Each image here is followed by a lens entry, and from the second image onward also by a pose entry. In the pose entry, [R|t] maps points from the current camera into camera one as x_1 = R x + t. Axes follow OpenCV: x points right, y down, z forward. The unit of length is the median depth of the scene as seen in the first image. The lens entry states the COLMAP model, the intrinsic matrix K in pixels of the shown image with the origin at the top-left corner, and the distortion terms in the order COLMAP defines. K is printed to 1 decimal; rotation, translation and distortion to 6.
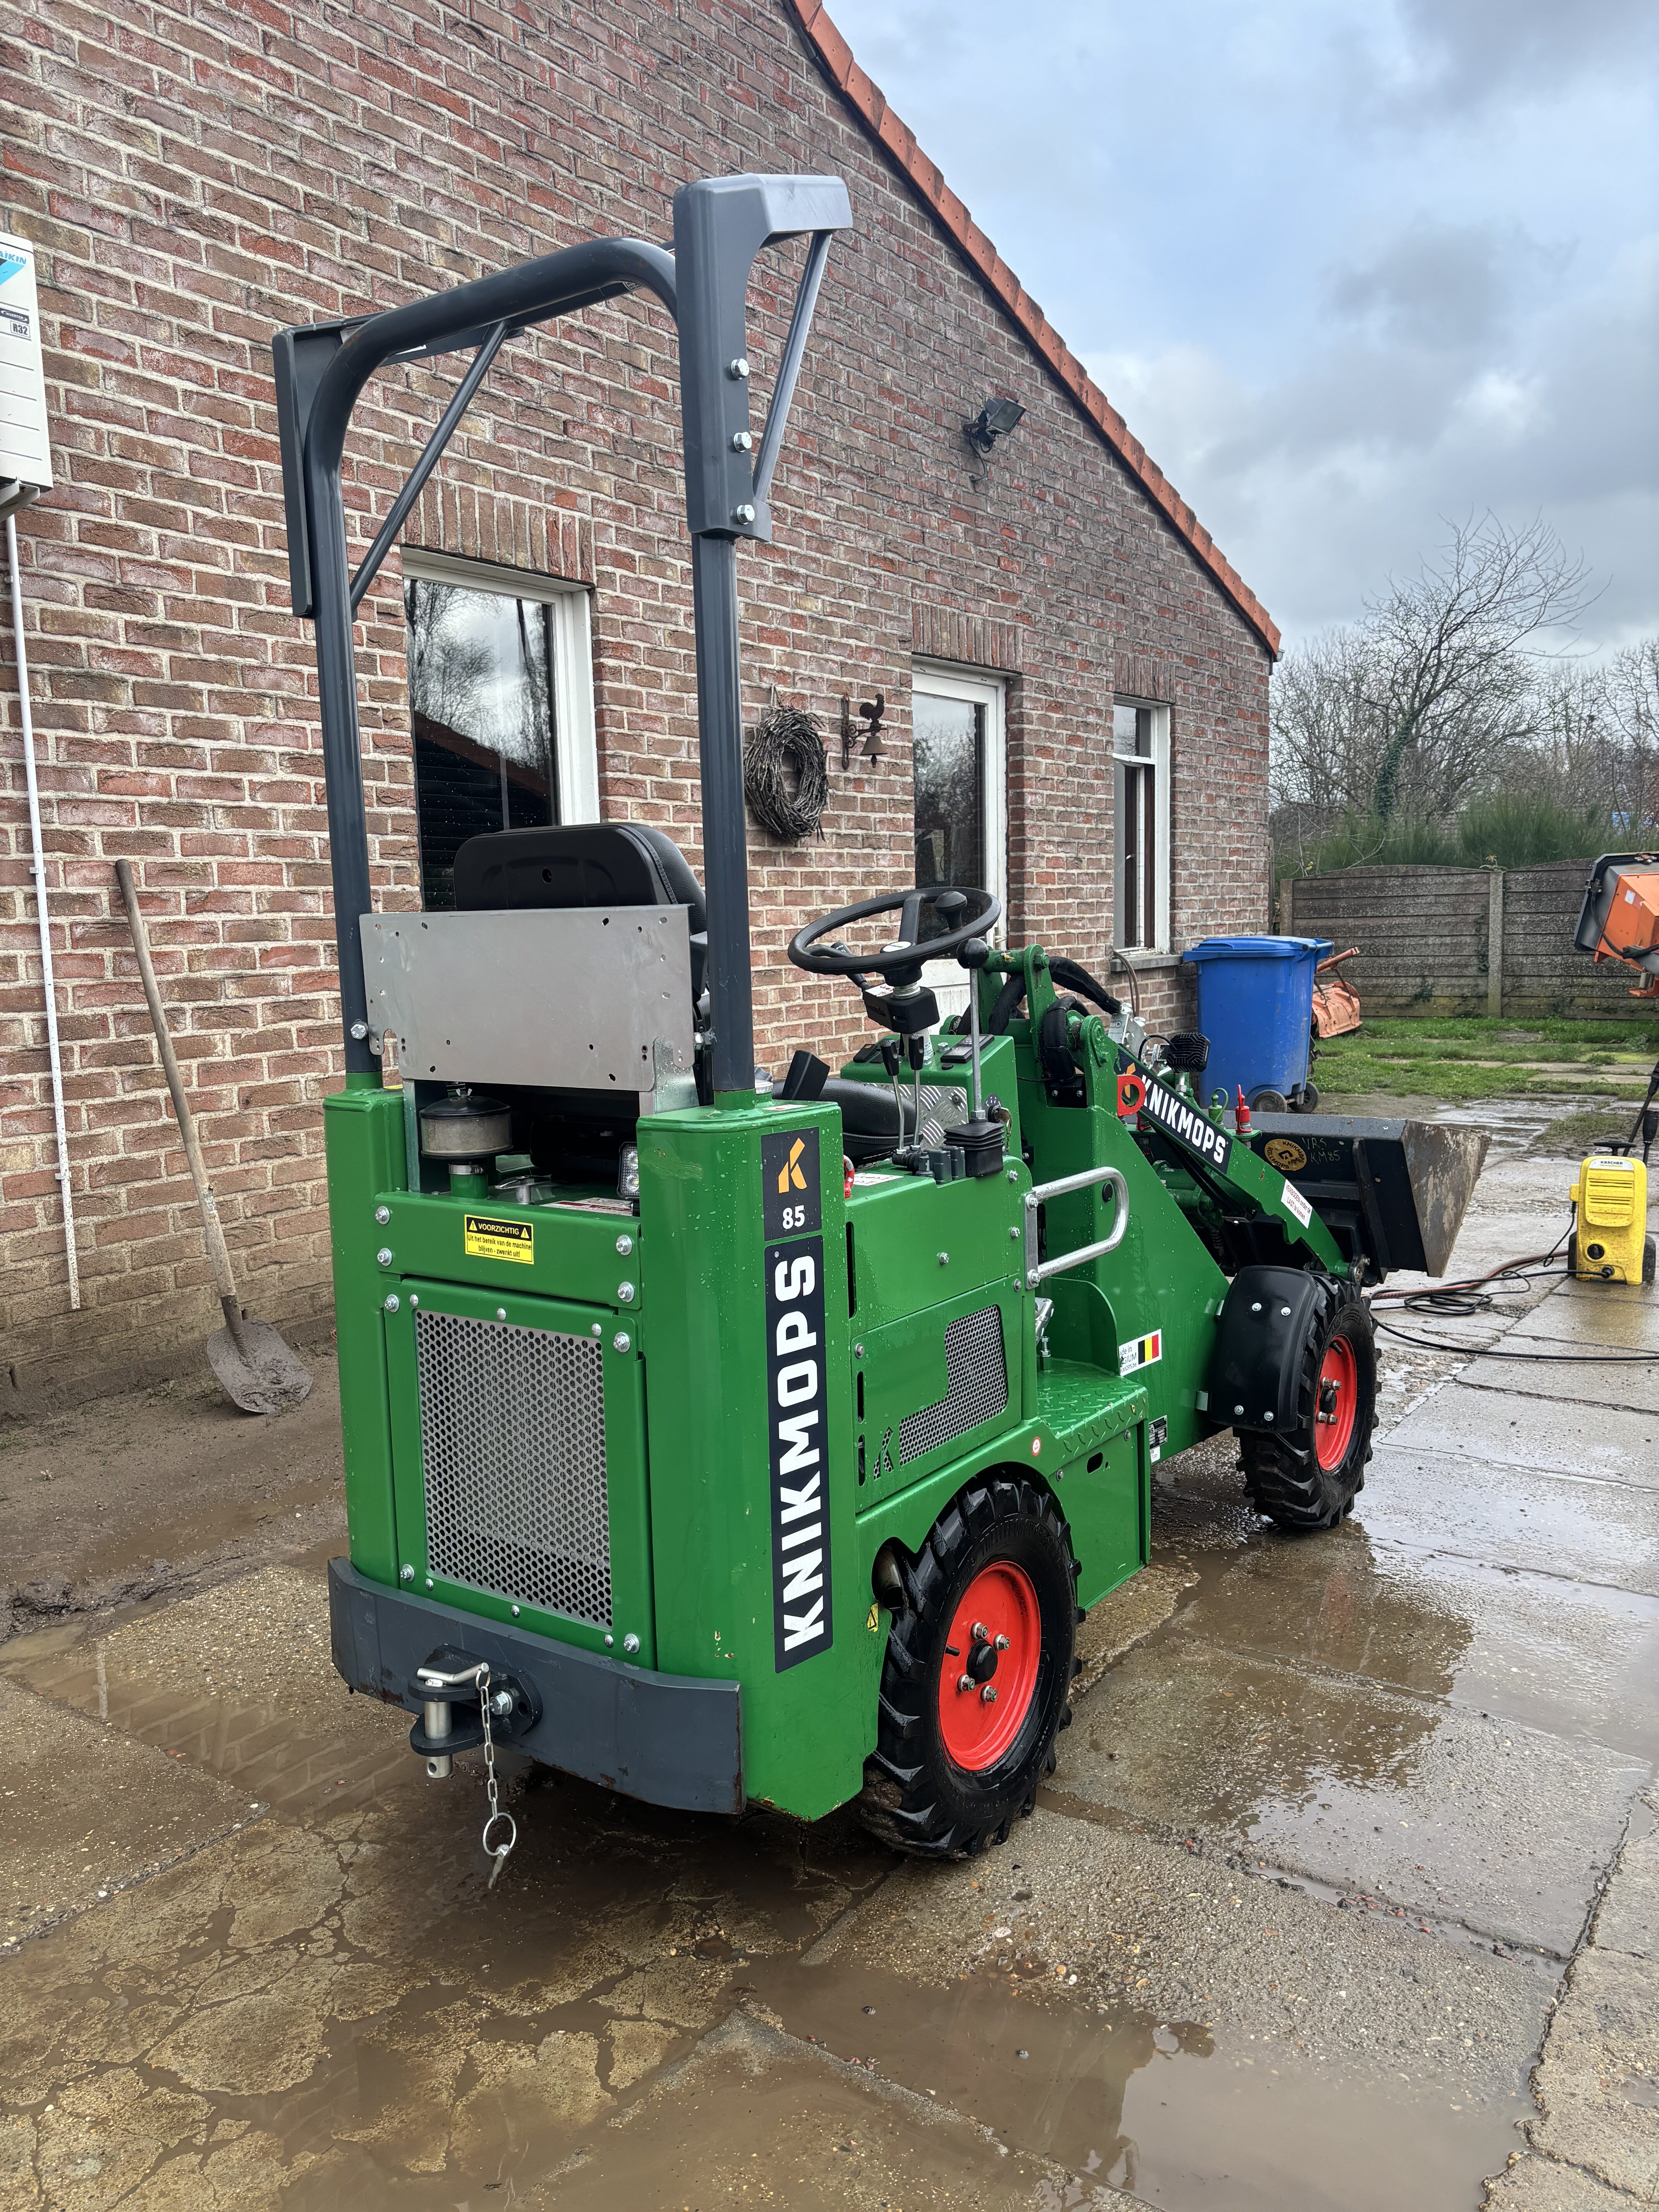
lens RADIAL K [[1670.8, 0, 829.5], [0, 1670.8, 1106.0], [0, 0, 1]] dist [0.052604, -0.006124]
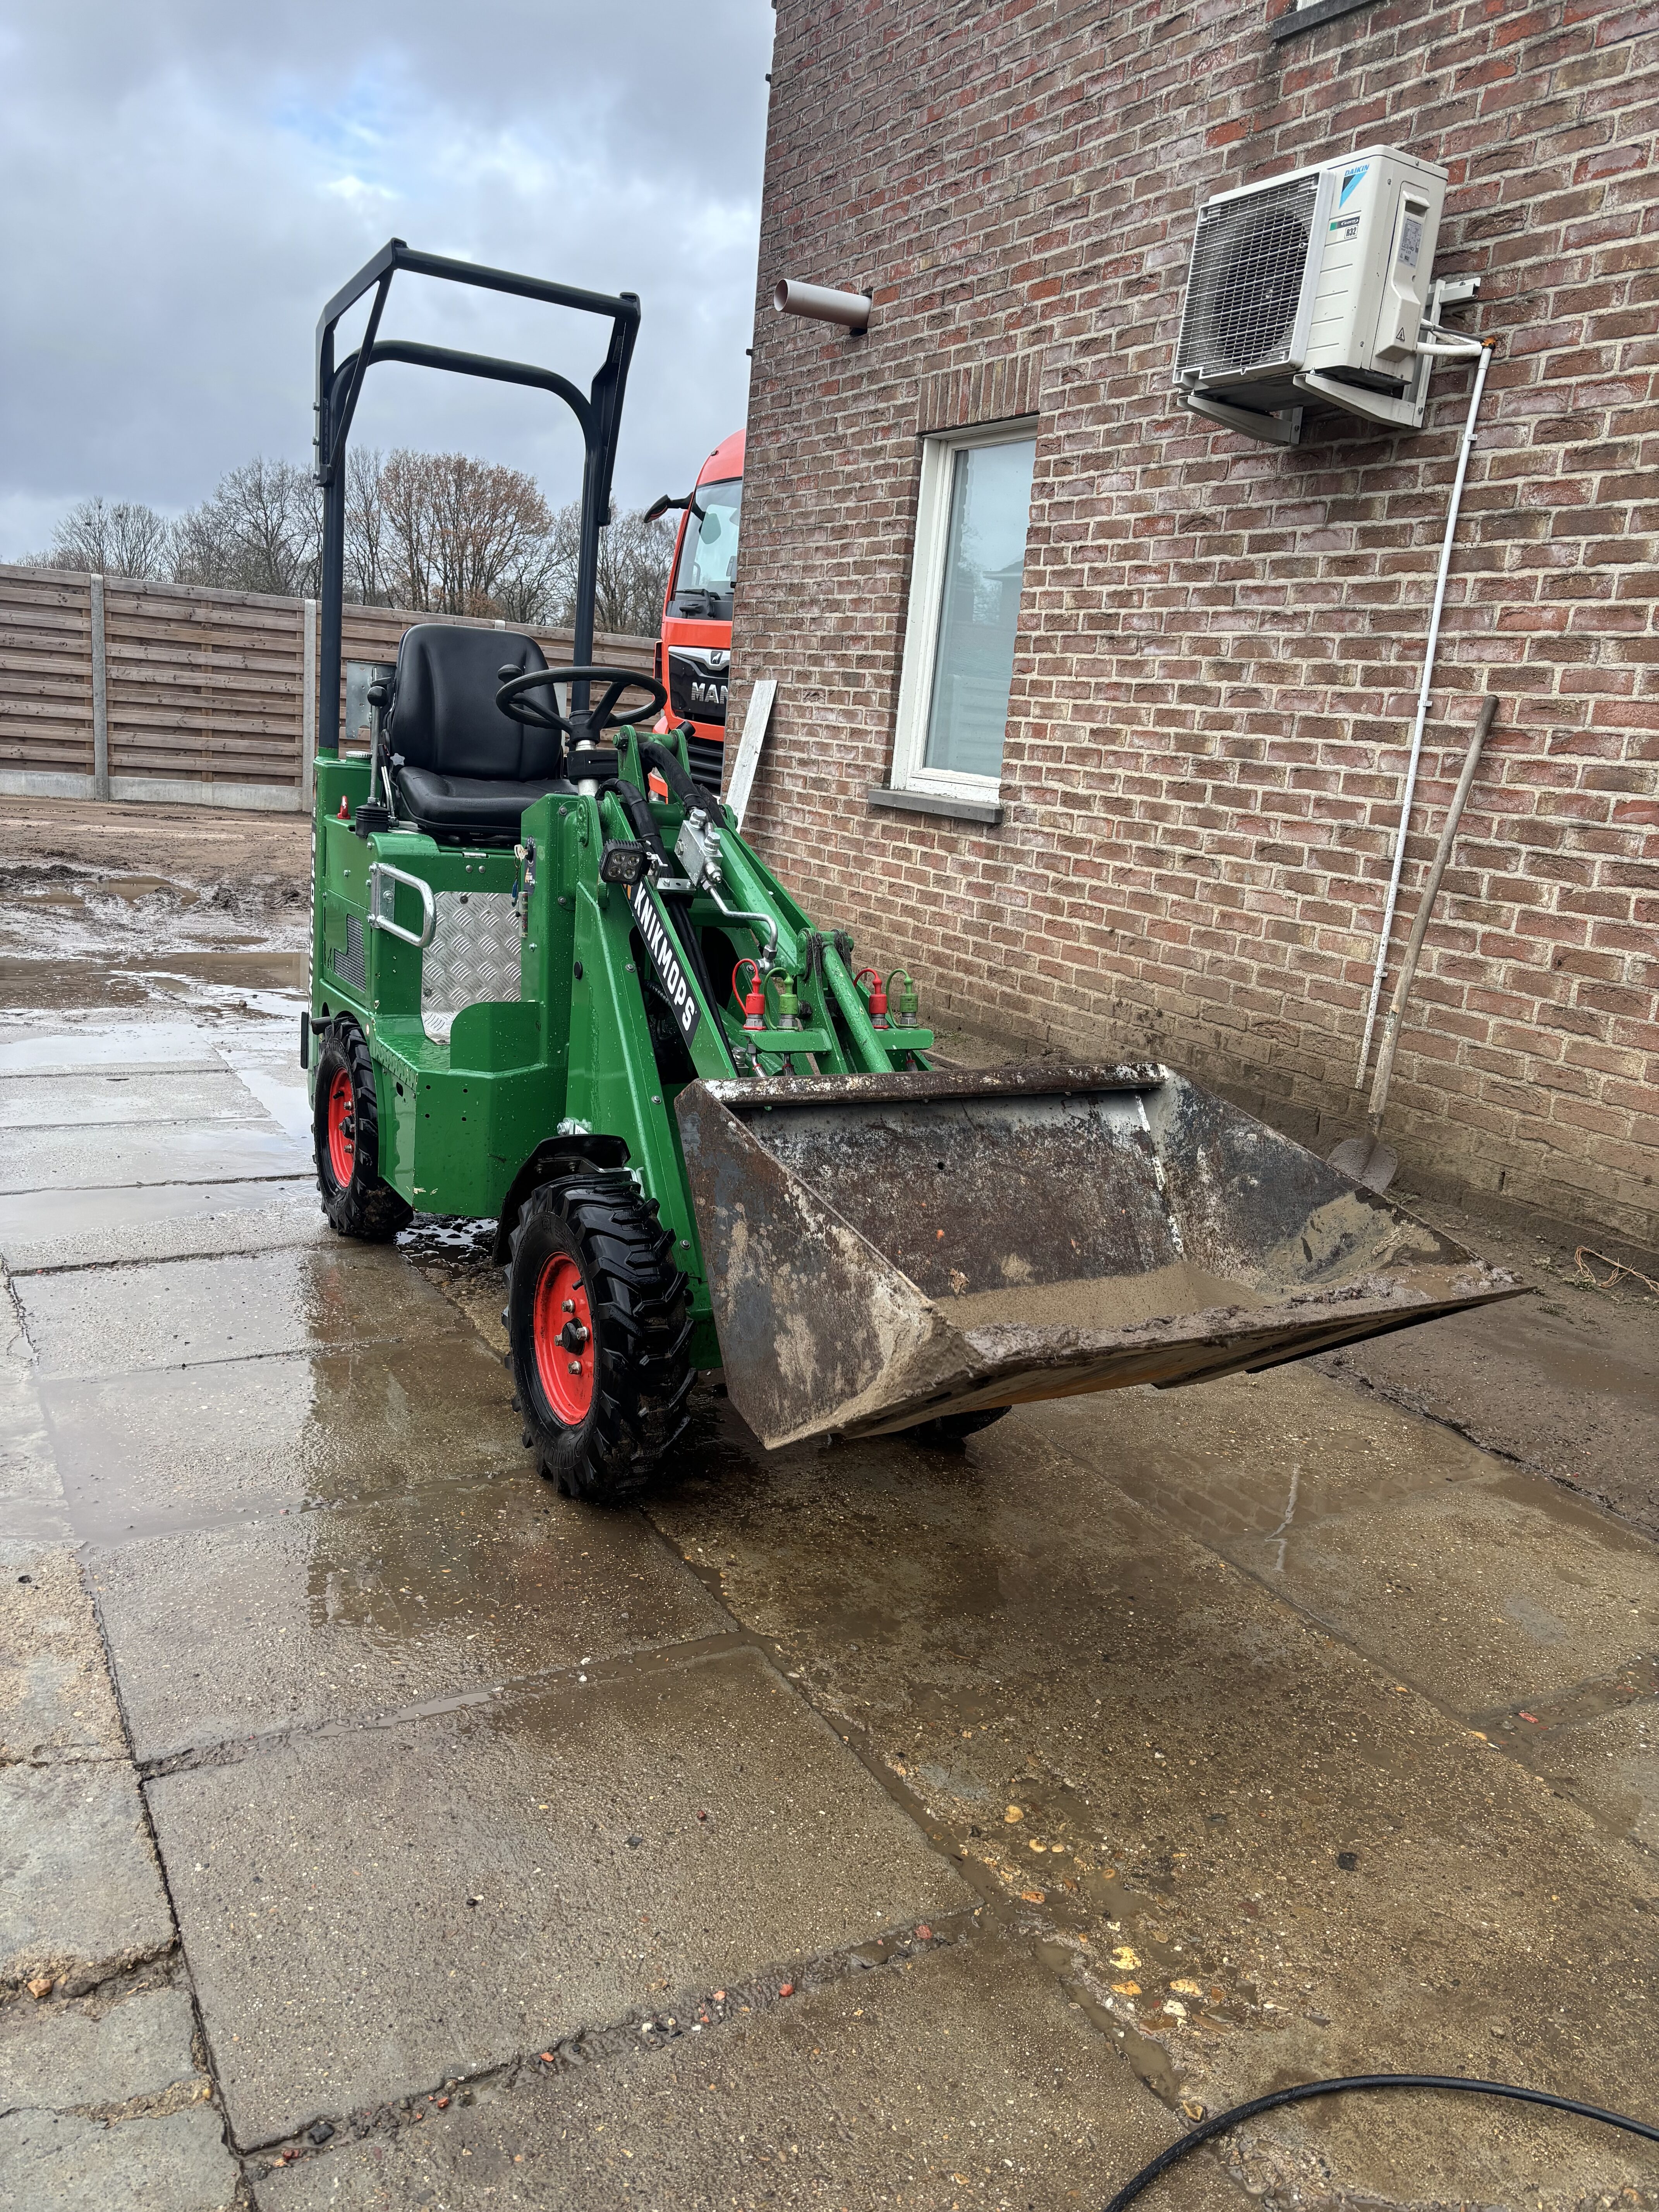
lens RADIAL K [[1670.8, 0, 829.5], [0, 1670.8, 1106.0], [0, 0, 1]] dist [0.052604, -0.006124]
pose [[-0.402728, 0.199791, -0.893249, 0.695674], [-0.182887, 0.938645, 0.292401, -0.132918], [0.896863, 0.281122, -0.341479, 1.021177]]
